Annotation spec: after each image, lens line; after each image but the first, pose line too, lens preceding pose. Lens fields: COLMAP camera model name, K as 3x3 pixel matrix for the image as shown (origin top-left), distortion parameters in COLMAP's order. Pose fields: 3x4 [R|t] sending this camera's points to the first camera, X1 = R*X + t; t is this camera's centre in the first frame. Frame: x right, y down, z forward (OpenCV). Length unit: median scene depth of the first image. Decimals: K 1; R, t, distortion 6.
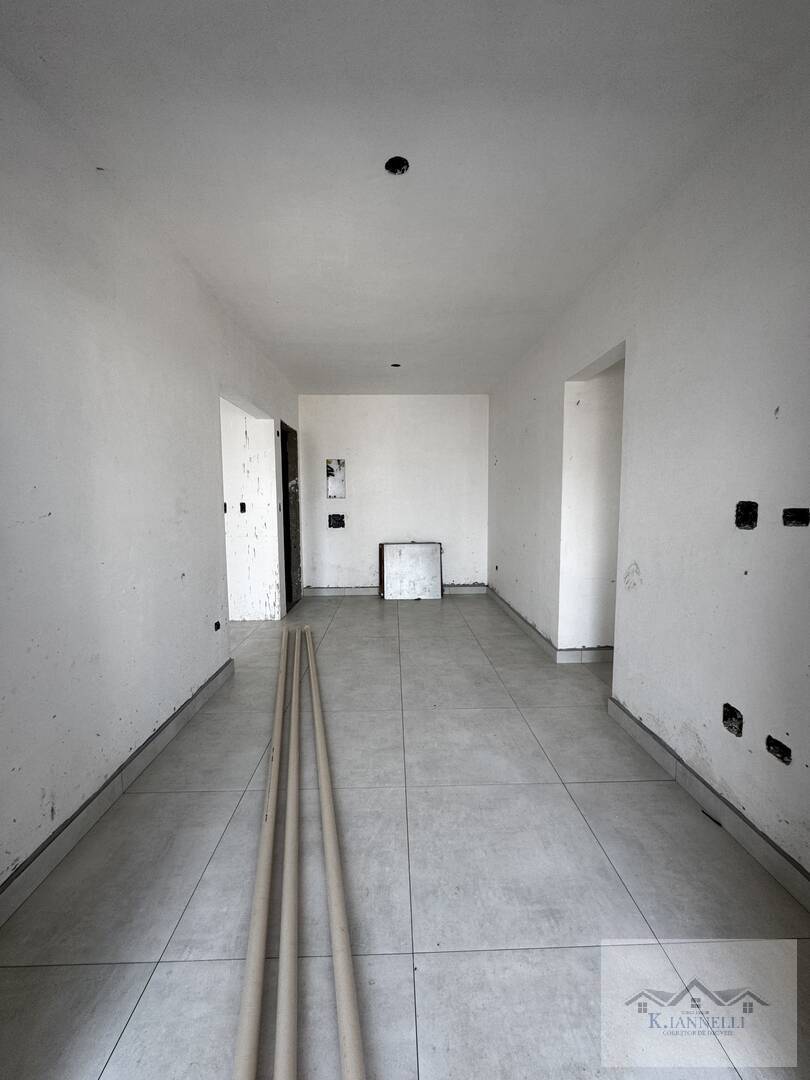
lens RADIAL K [[436.8, 0, 405.0], [0, 436.8, 540.0], [0, 0, 1]] dist [-0.000418, 0.000030]
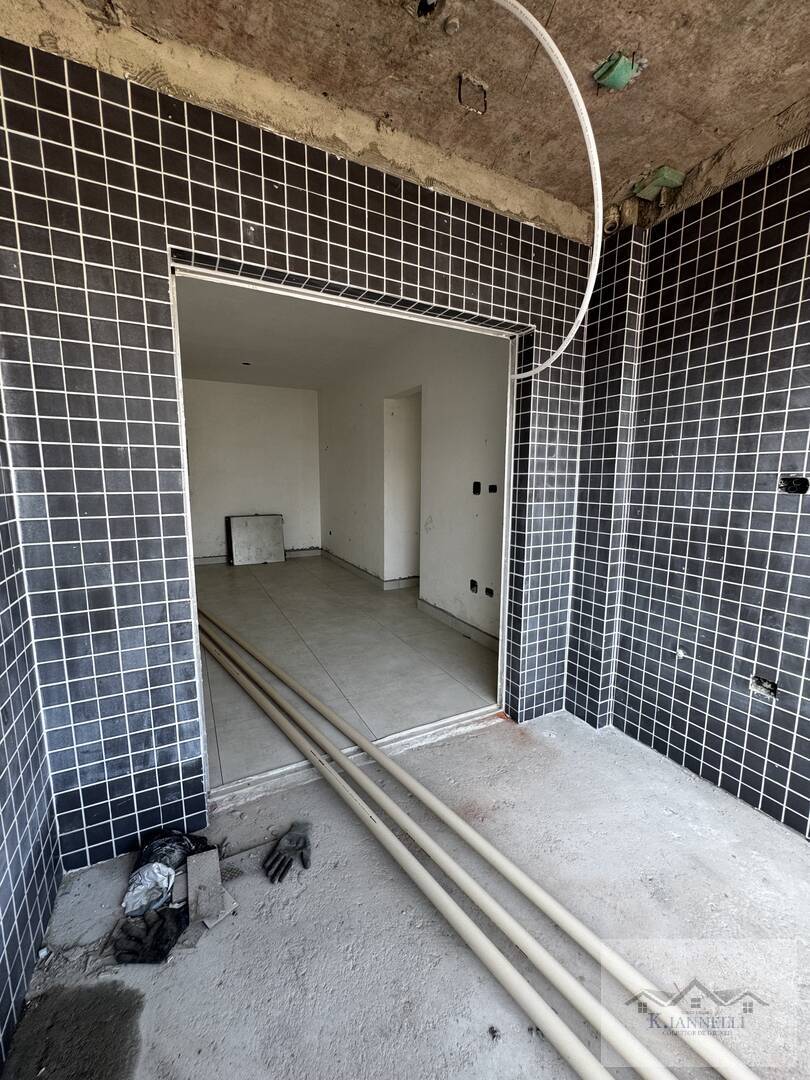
lens RADIAL K [[436.8, 0, 405.0], [0, 436.8, 540.0], [0, 0, 1]] dist [-0.000418, 0.000030]
pose [[0.904632, -0.050469, 0.423194, -0.206050], [0.028455, 0.997901, 0.058179, 0.027807], [-0.425242, -0.040589, 0.904169, -0.361726]]
